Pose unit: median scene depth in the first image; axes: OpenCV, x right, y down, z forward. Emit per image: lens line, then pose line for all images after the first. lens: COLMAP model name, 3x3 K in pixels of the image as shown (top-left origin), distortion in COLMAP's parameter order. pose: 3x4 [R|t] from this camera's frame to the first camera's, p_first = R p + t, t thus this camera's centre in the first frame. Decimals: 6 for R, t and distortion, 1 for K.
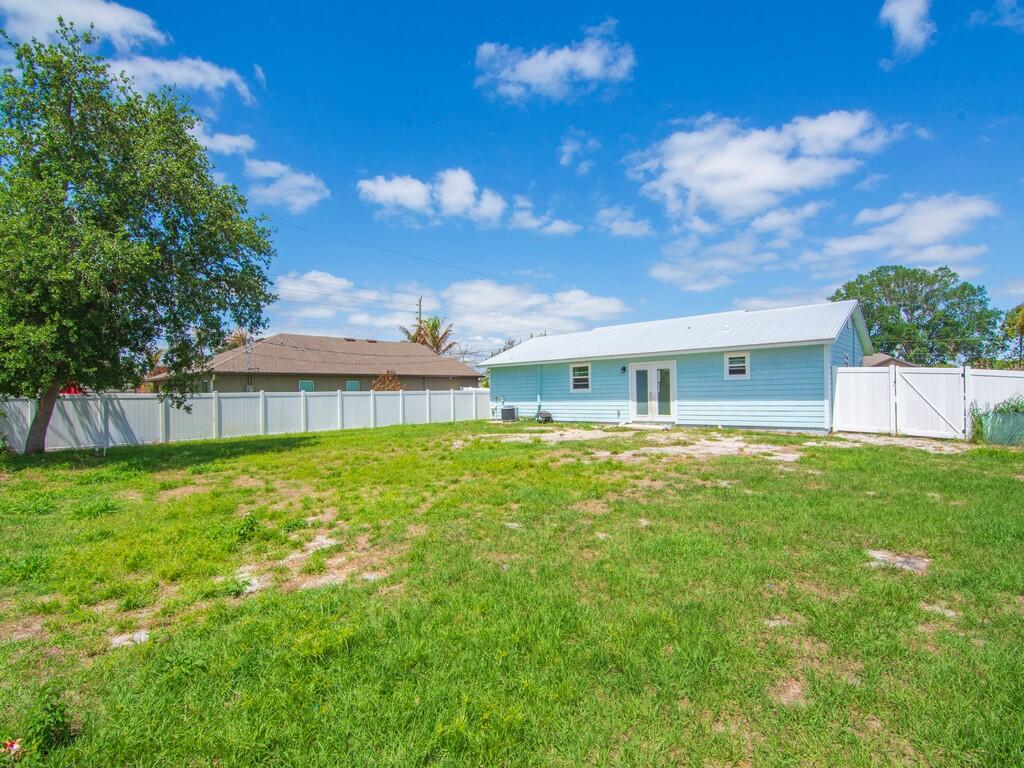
lens RADIAL K [[509.2, 0, 484.6], [0, 509.2, 388.1], [0, 0, 1]] dist [-0.013185, -0.003340]
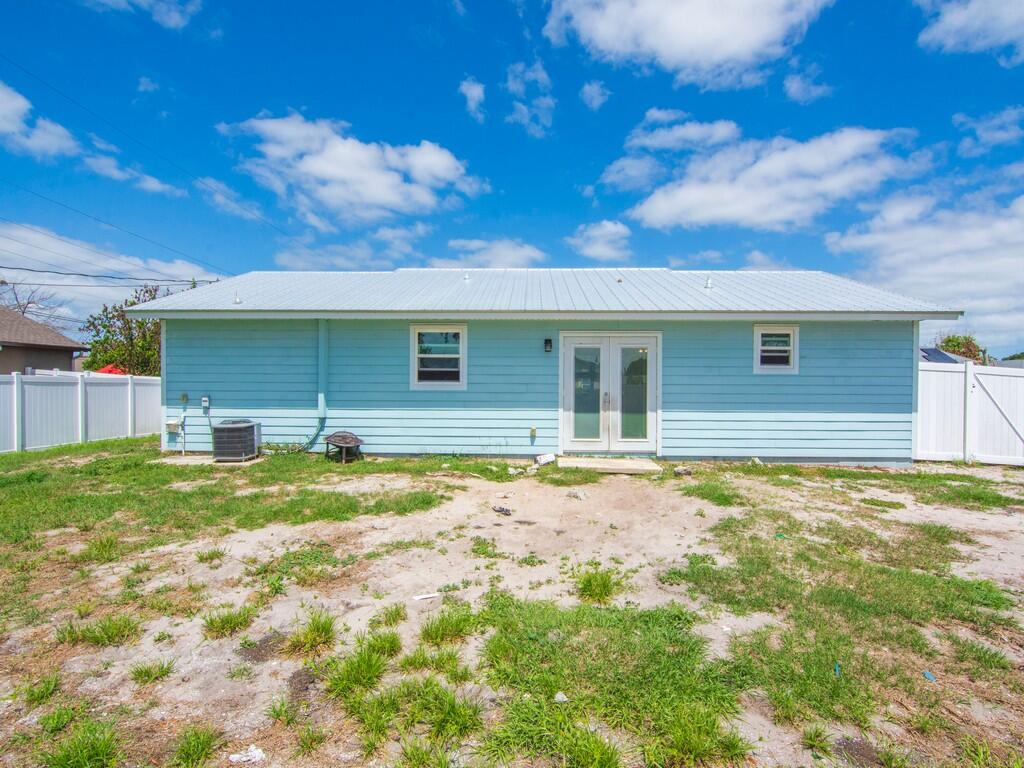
lens RADIAL K [[509.2, 0, 496.1], [0, 509.2, 380.0], [0, 0, 1]] dist [-0.013185, -0.003340]
pose [[0.730048, 0.029160, 0.682773, -0.082320], [-0.028325, 0.999522, -0.012402, 0.004216], [-0.682808, -0.010285, 0.730525, 0.623743]]
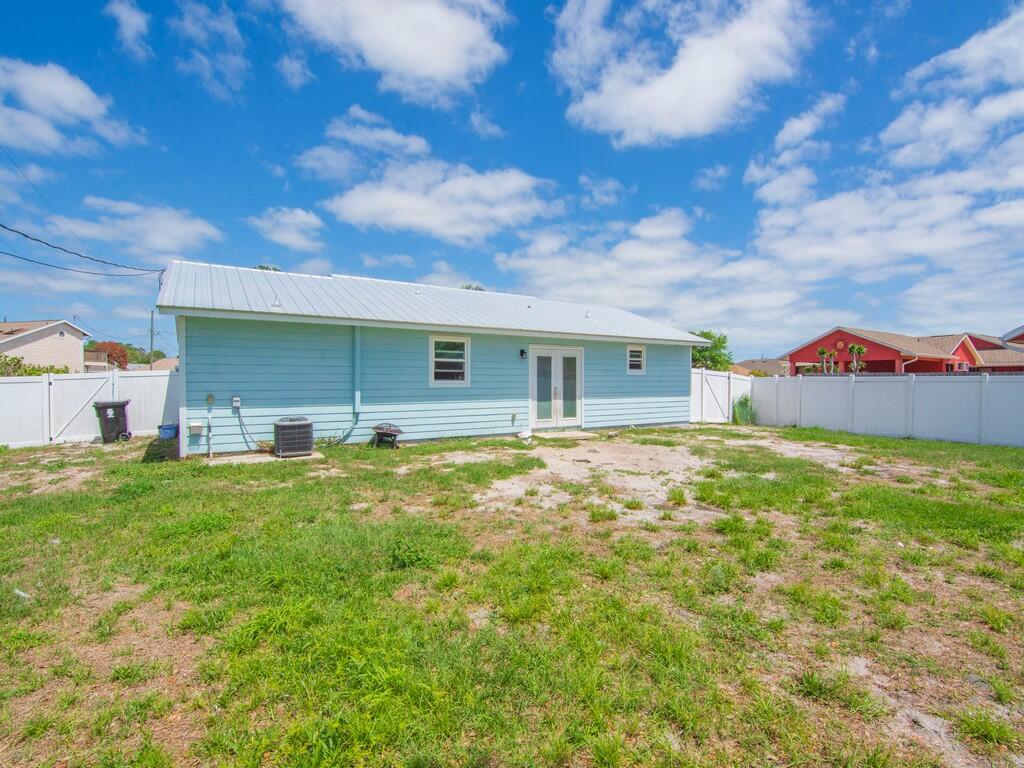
lens RADIAL K [[509.2, 0, 505.2], [0, 509.2, 394.4], [0, 0, 1]] dist [-0.013185, -0.003340]
pose [[0.211979, -0.005661, 0.977258, -0.355380], [-0.015547, 0.999837, 0.009164, 0.011053], [-0.977151, -0.017136, 0.211856, 0.804480]]
